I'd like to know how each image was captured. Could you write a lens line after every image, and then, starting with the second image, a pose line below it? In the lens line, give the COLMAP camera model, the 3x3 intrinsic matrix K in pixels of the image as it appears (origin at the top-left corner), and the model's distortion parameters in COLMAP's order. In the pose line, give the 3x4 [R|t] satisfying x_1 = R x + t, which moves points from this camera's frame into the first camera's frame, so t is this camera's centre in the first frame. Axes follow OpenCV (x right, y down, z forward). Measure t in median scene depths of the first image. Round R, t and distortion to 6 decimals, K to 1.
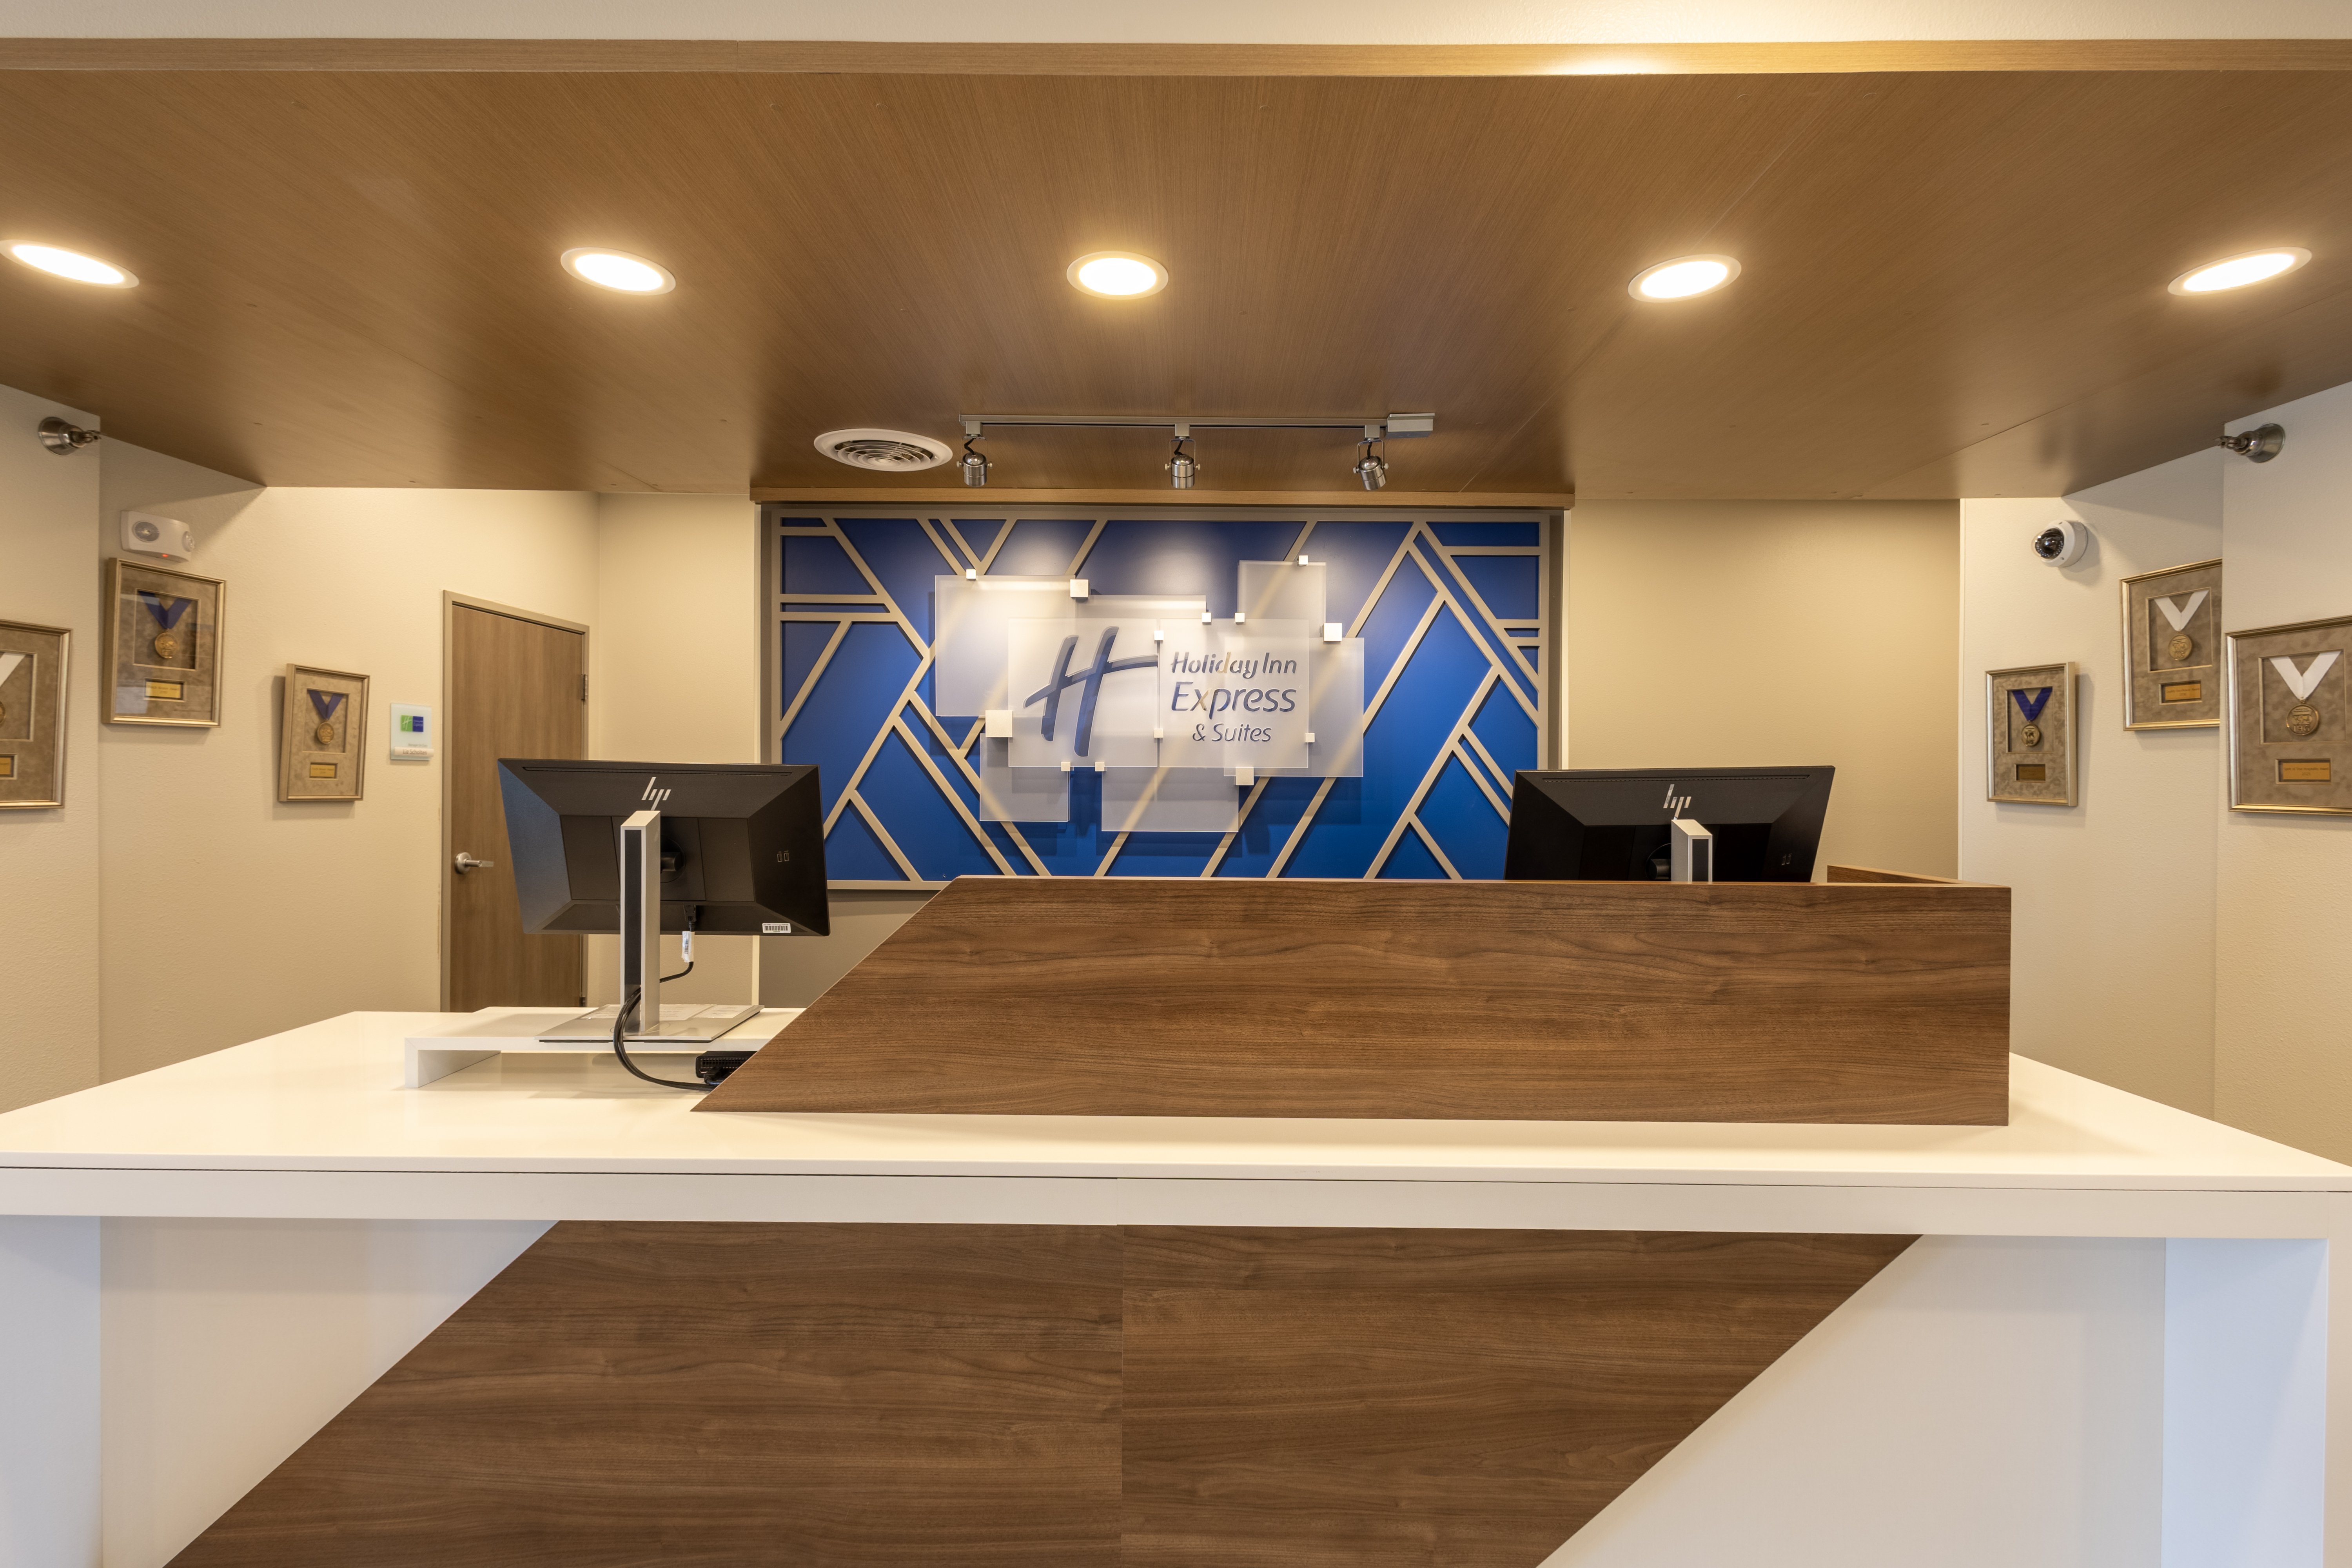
lens RADIAL K [[1081.0, 0, 1176.1], [0, 1081.0, 778.0], [0, 0, 1]] dist [0.012408, -0.005072]
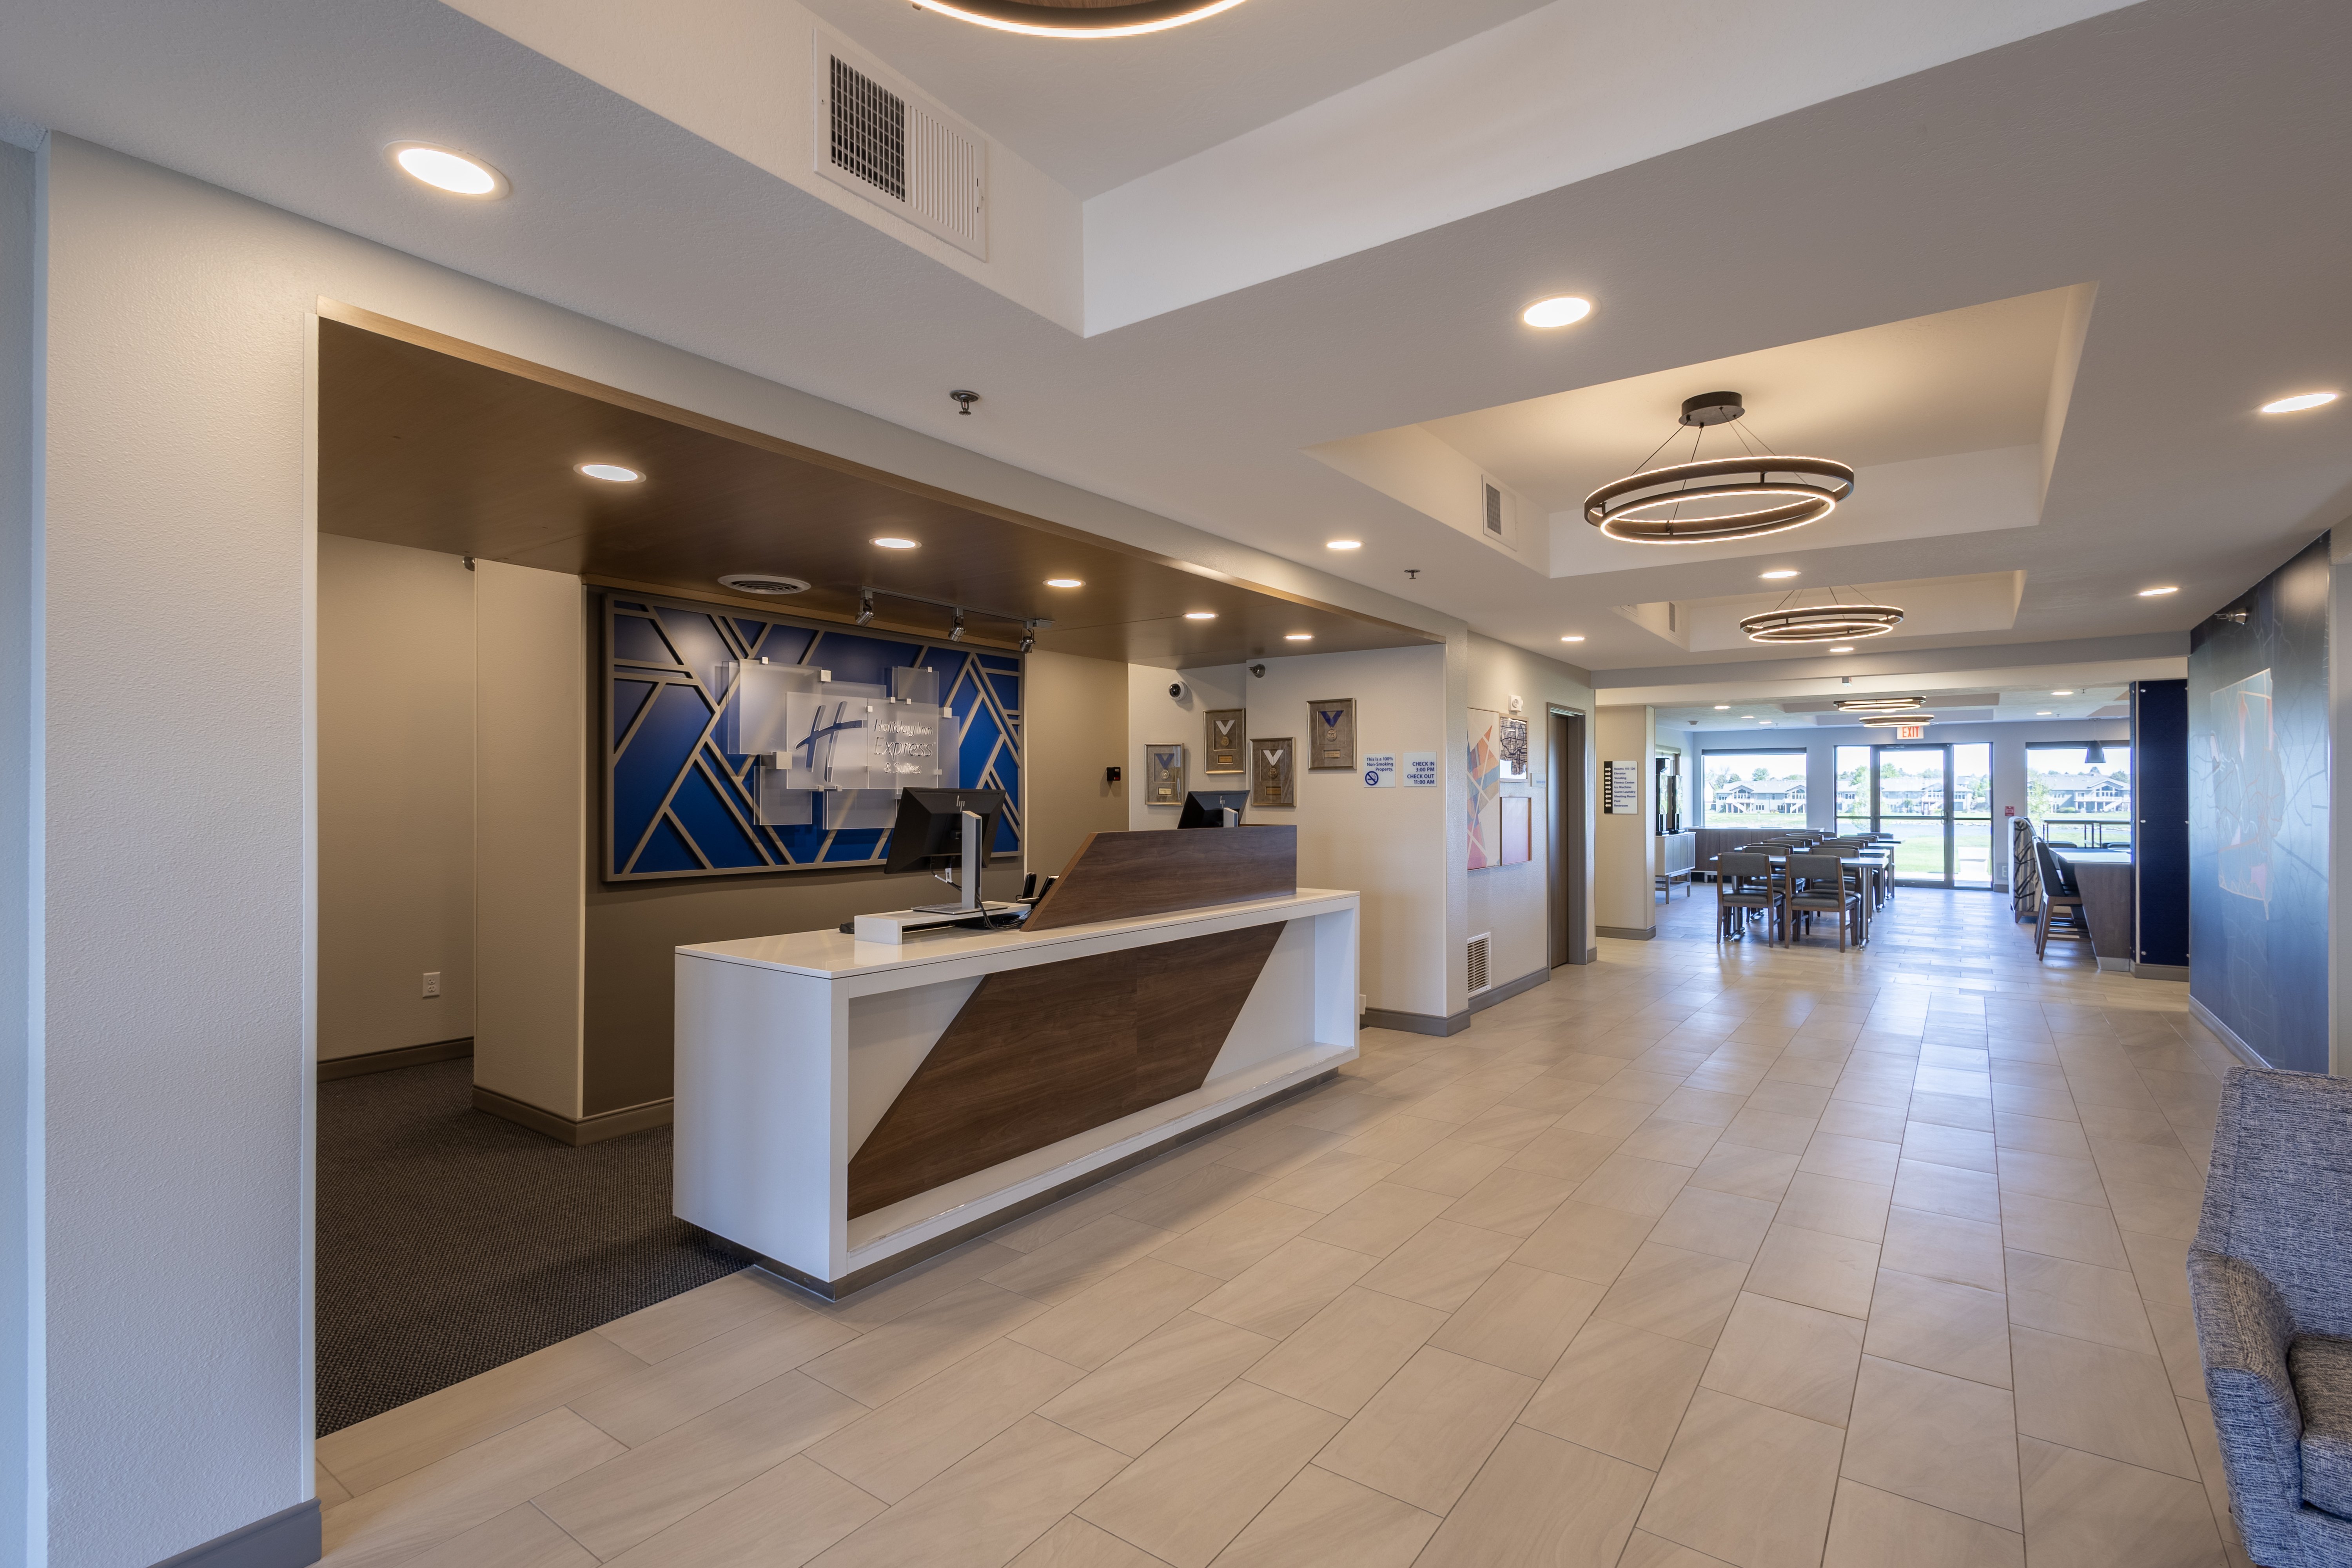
lens RADIAL K [[1077.6, 0, 1162.2], [0, 1077.6, 787.9], [0, 0, 1]] dist [0.003733, 0.000011]
pose [[0.595282, 0.000541, 0.803516, -1.337030], [0.005638, 0.999972, -0.004850, -0.001705], [-0.803497, 0.007417, 0.595263, -0.416500]]
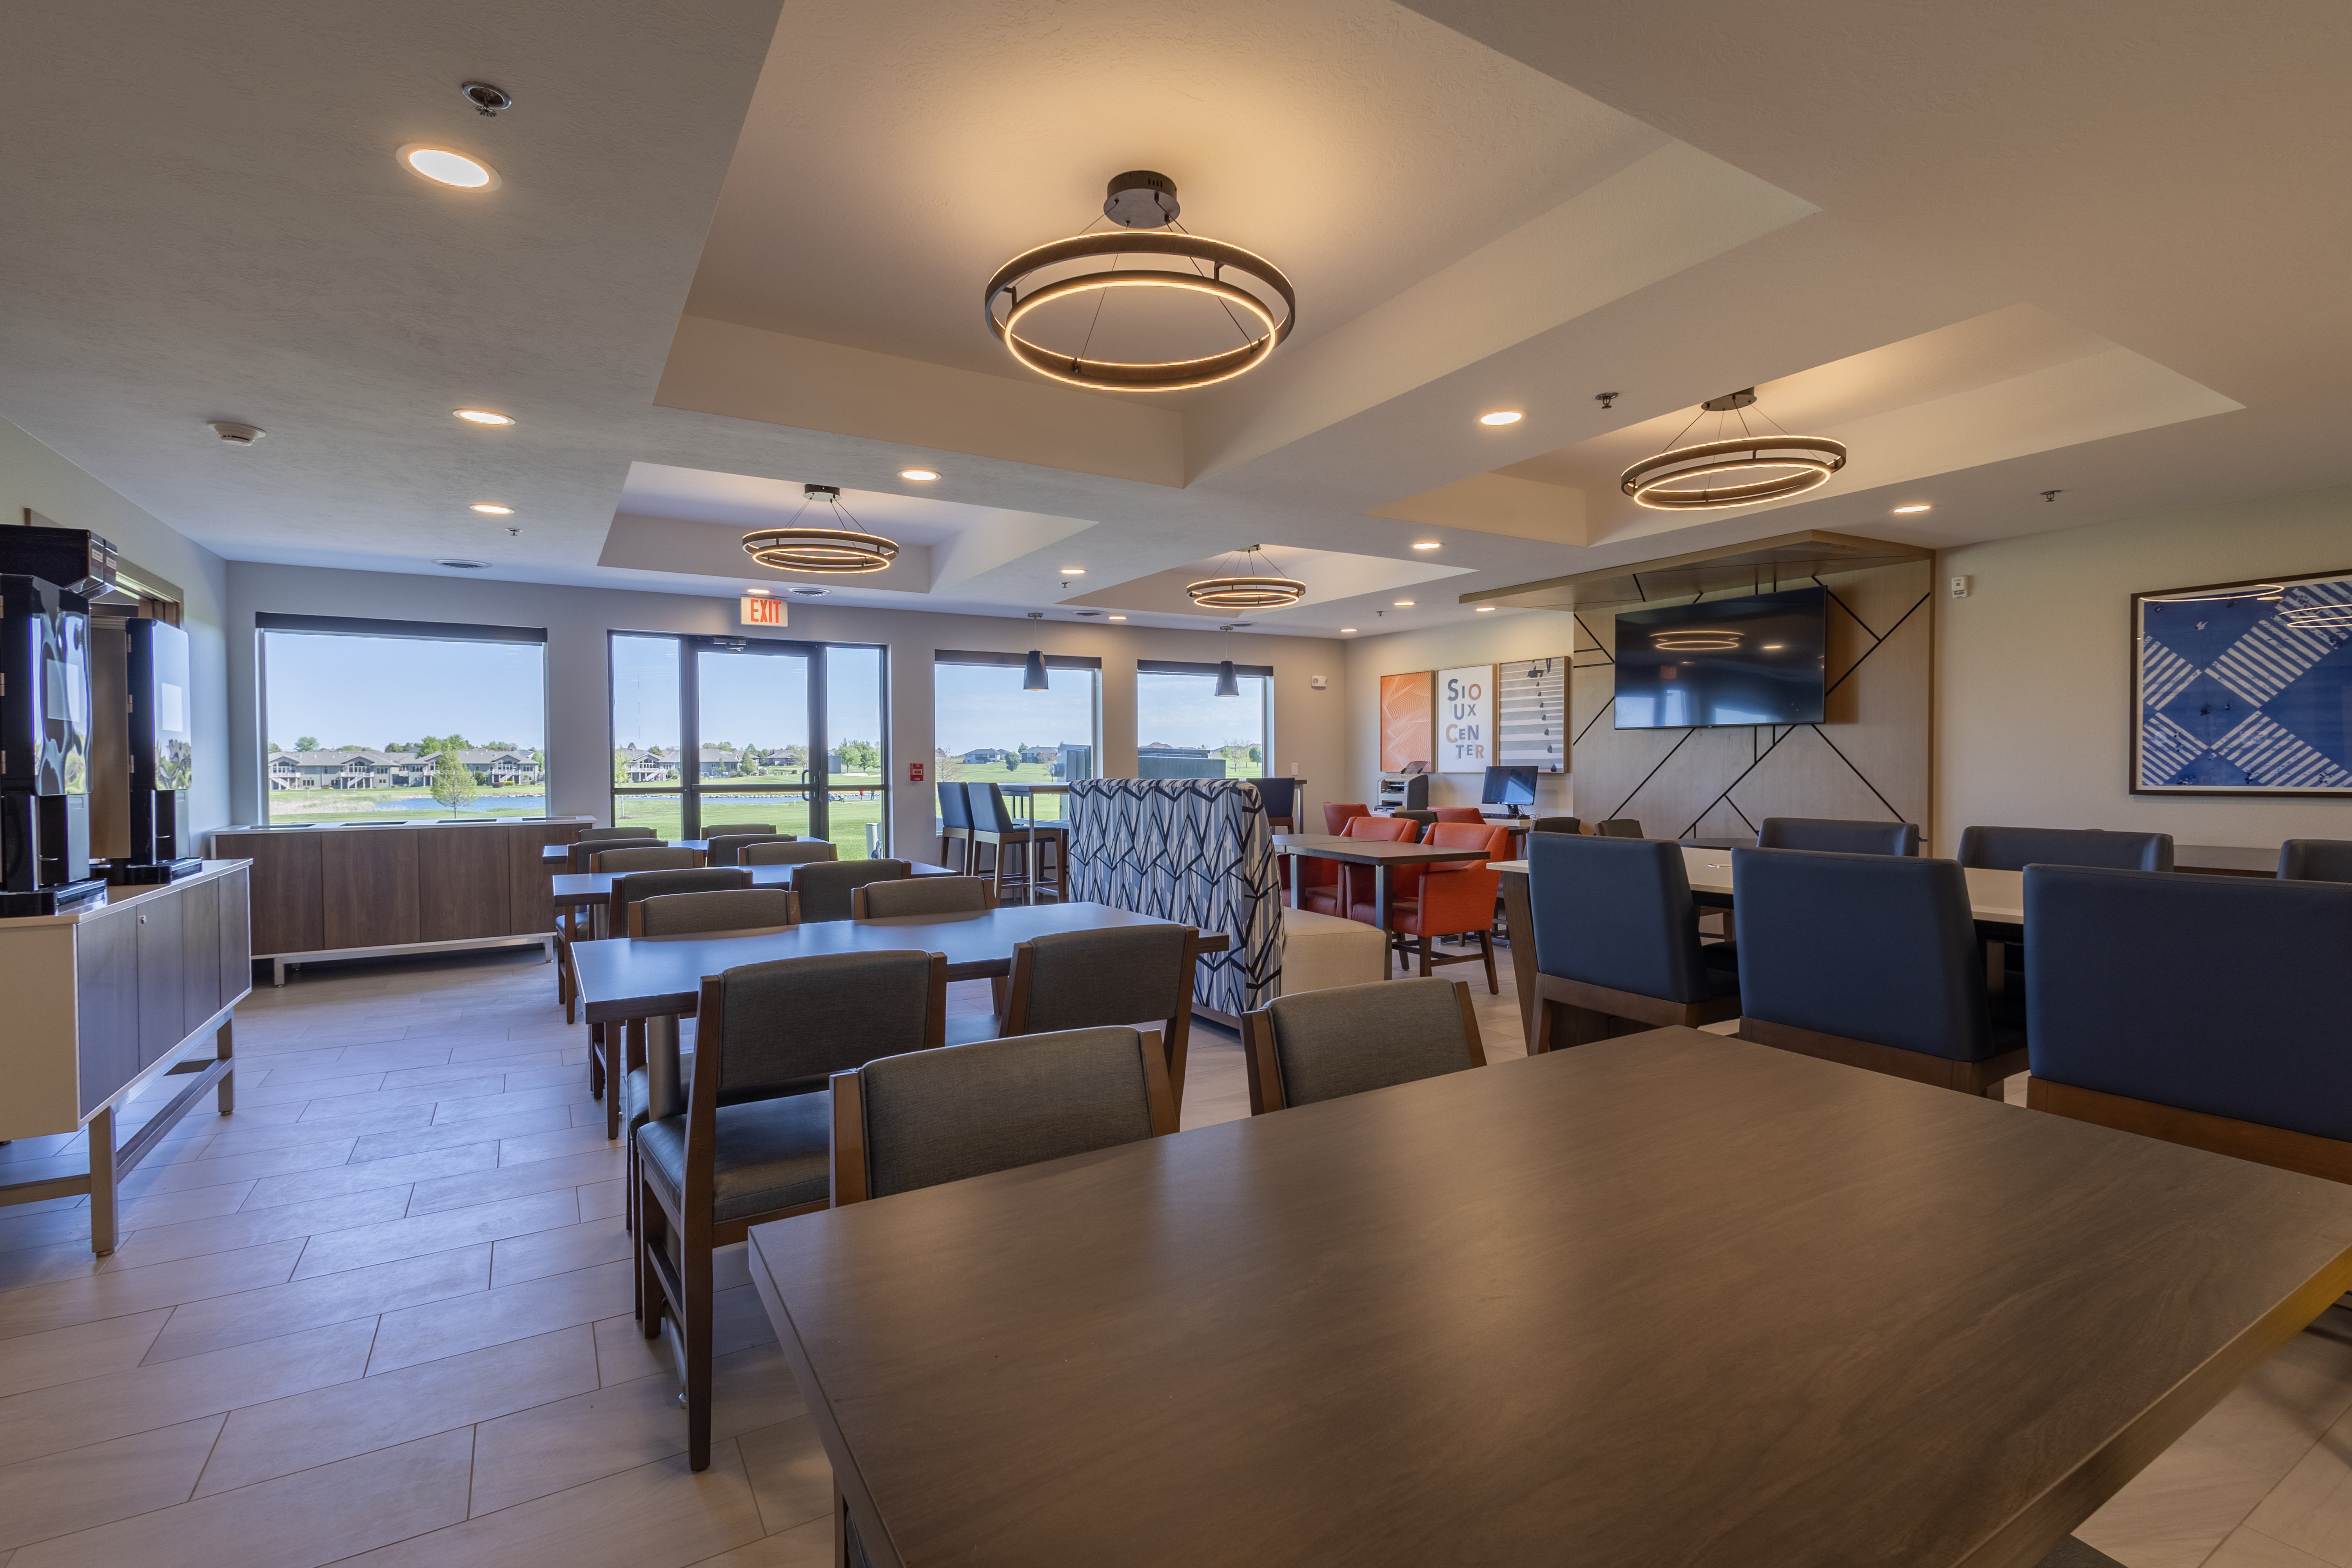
lens RADIAL K [[1072.9, 0, 1183.3], [0, 1072.9, 782.0], [0, 0, 1]] dist [0.009133, -0.000641]
pose [[-0.524690, -0.015772, 0.851147, 3.075388], [0.005665, 0.999742, 0.022018, 0.086532], [-0.851274, 0.016374, -0.524465, 0.418126]]
